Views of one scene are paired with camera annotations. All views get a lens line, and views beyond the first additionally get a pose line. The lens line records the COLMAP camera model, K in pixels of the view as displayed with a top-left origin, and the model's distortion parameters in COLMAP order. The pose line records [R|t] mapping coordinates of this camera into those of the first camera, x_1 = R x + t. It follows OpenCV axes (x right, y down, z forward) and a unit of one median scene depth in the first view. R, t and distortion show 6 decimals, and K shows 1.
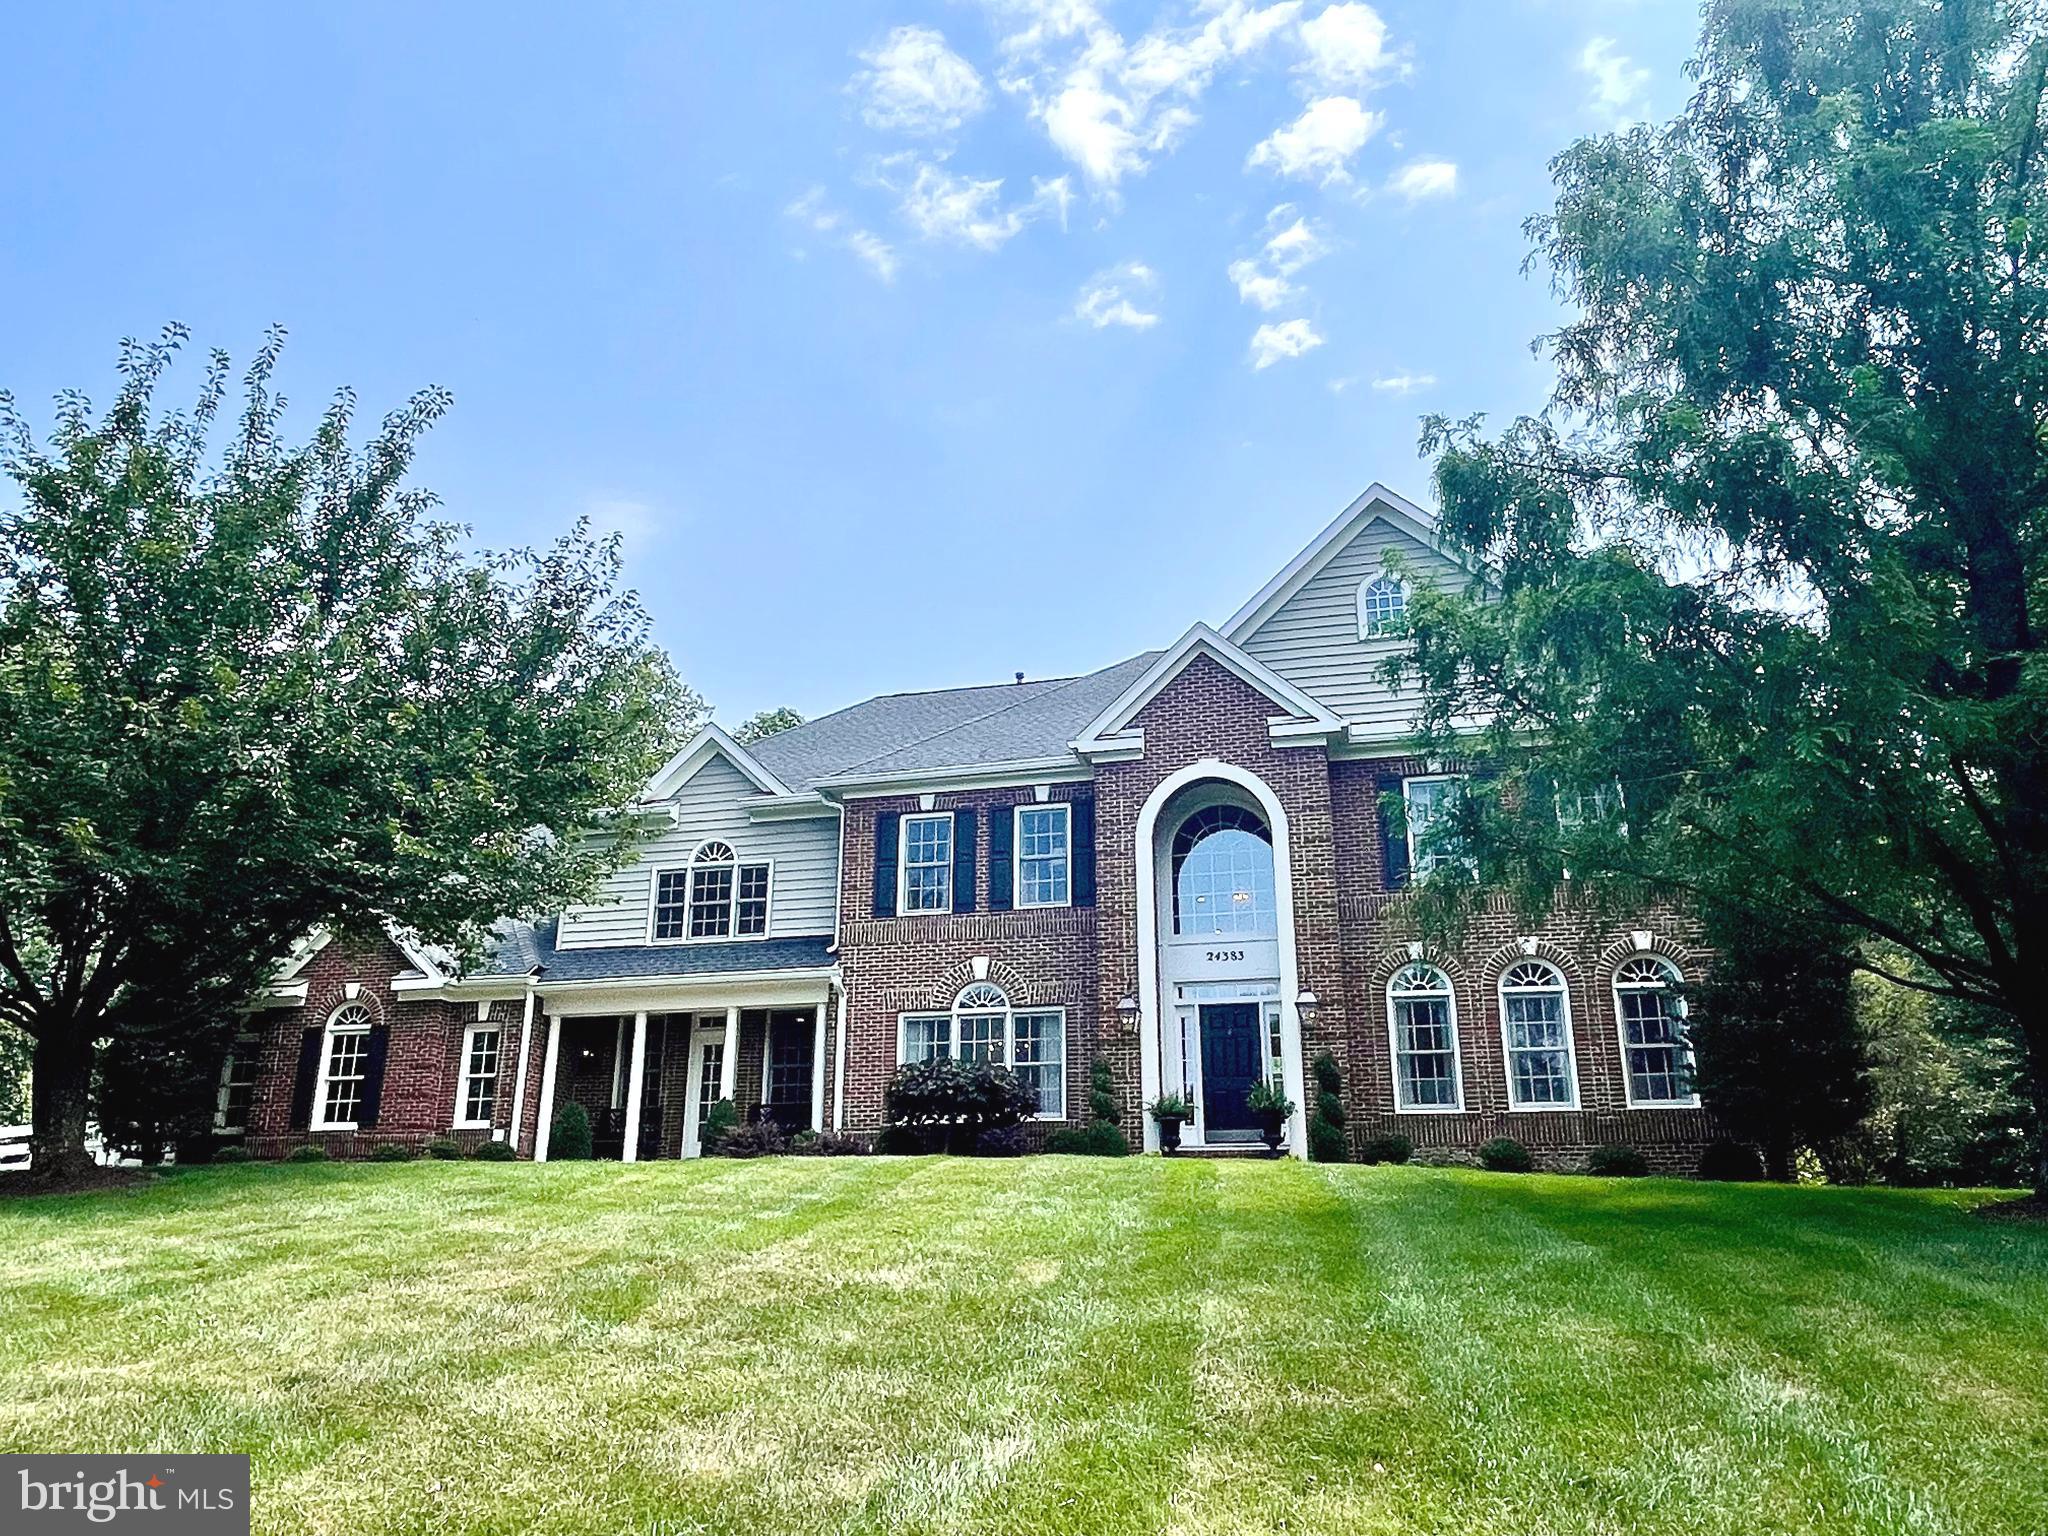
lens RADIAL K [[1521.4, 0, 1024.2], [0, 1521.4, 768.6], [0, 0, 1]] dist [0.038196, -0.003555]
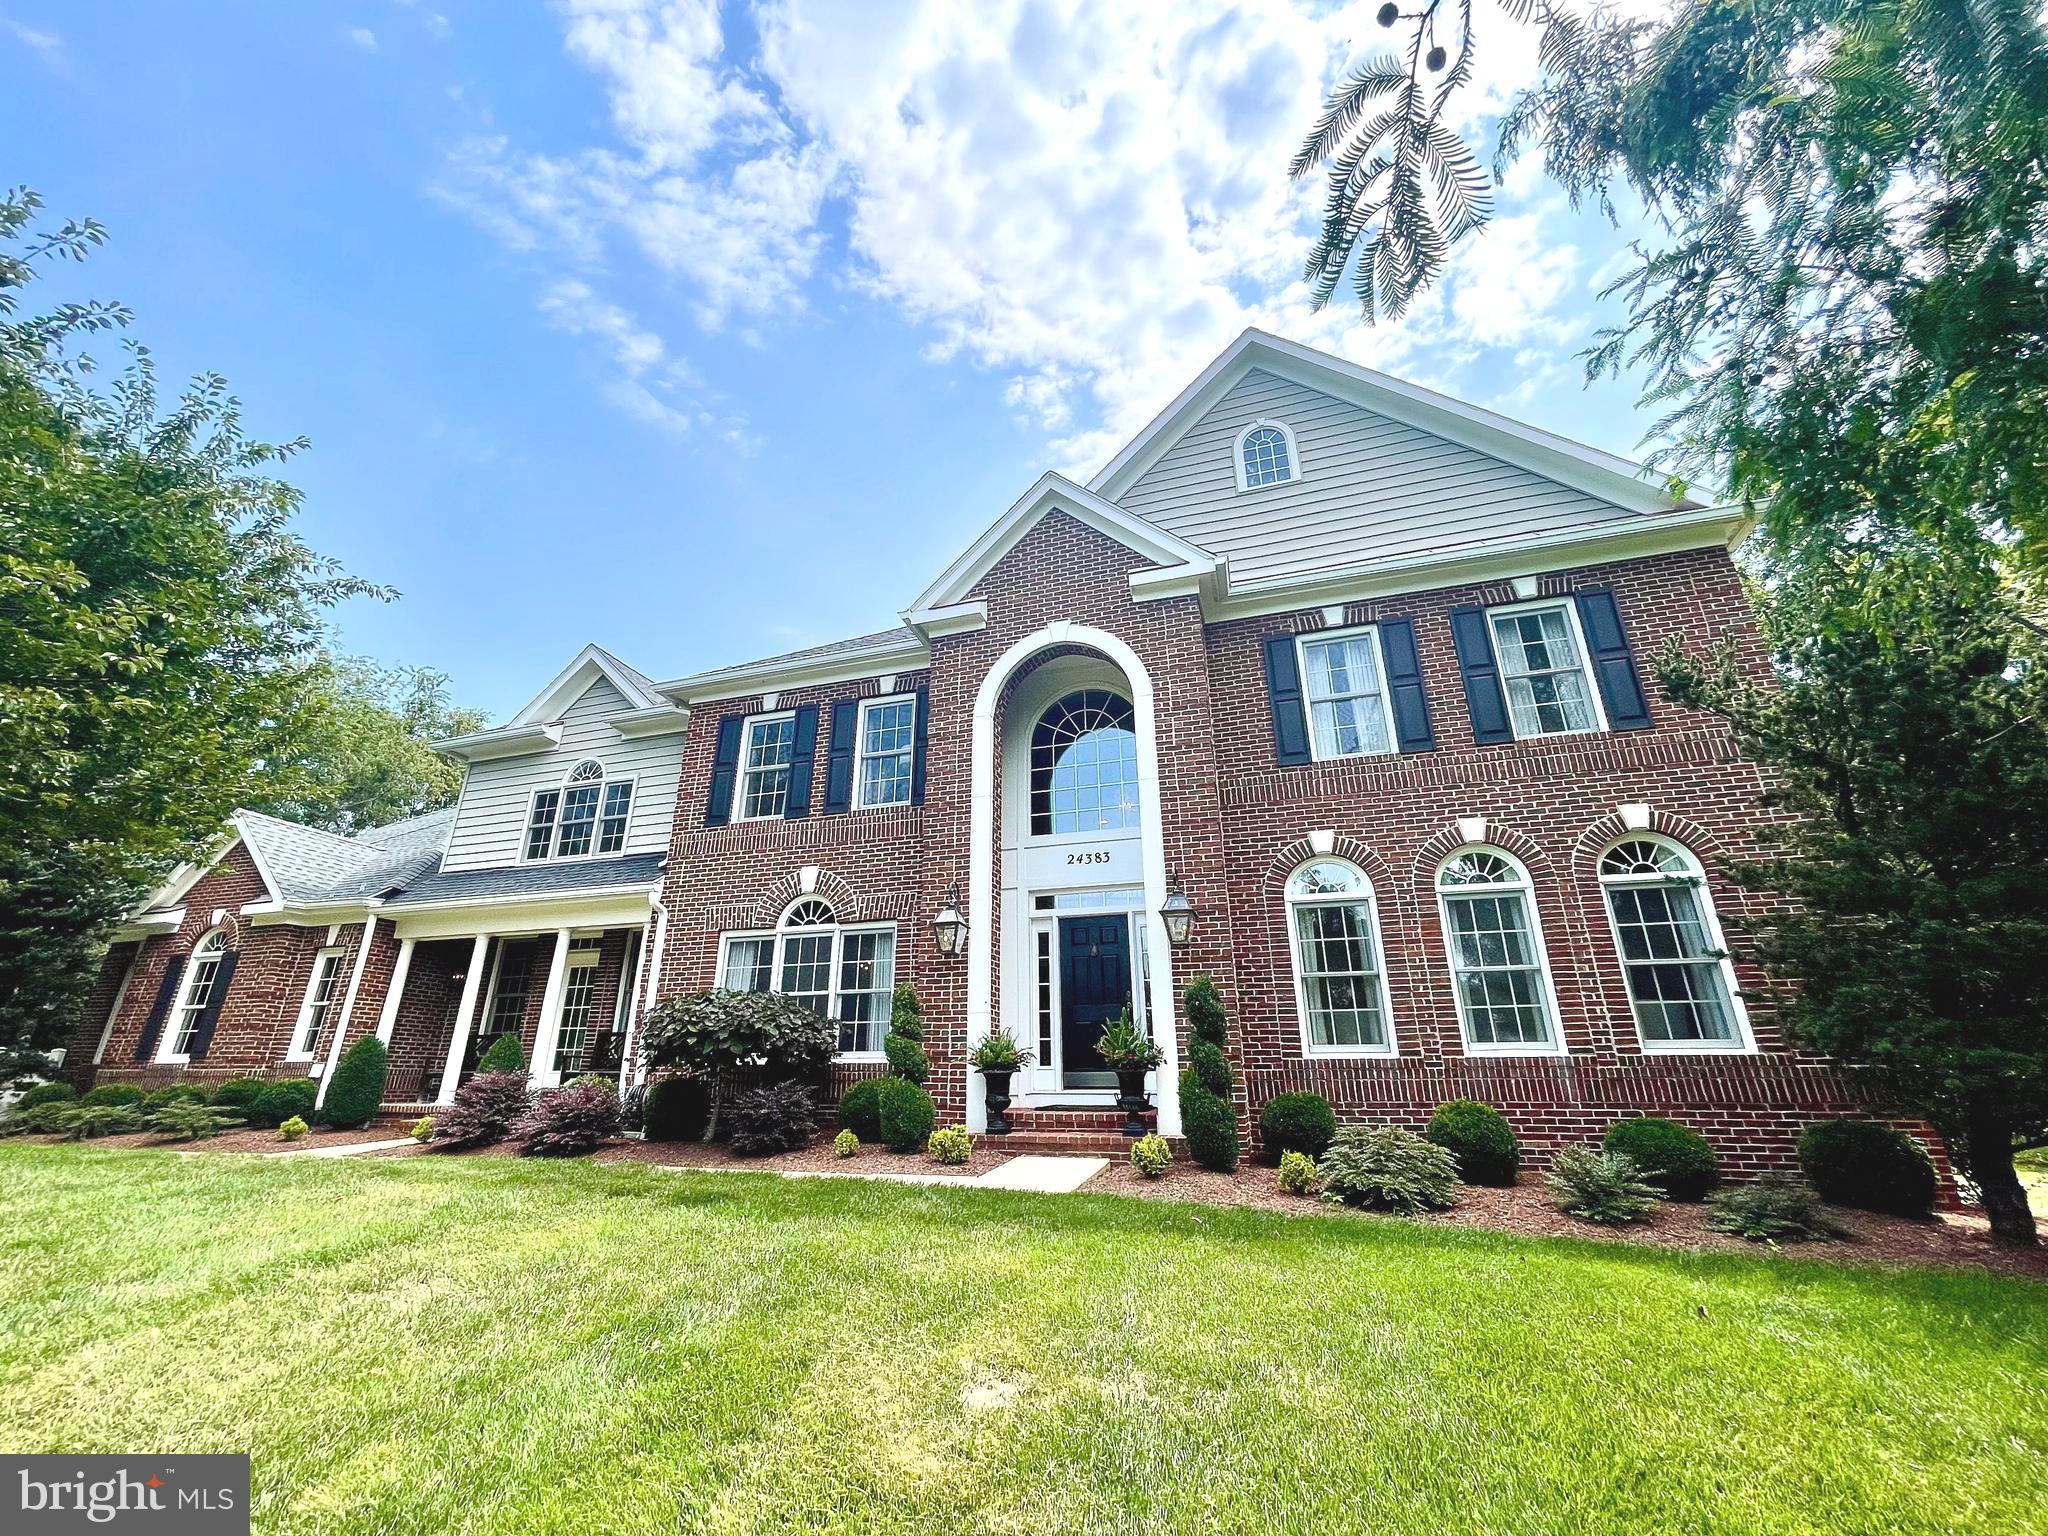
lens RADIAL K [[836.4, 0, 1021.5], [0, 836.4, 764.6], [0, 0, 1]] dist [0.000896, 0.000570]
pose [[0.998285, -0.026113, -0.052391, 0.117742], [0.024384, 0.999146, -0.033361, 0.083515], [0.053218, 0.032026, 0.998069, 0.522028]]
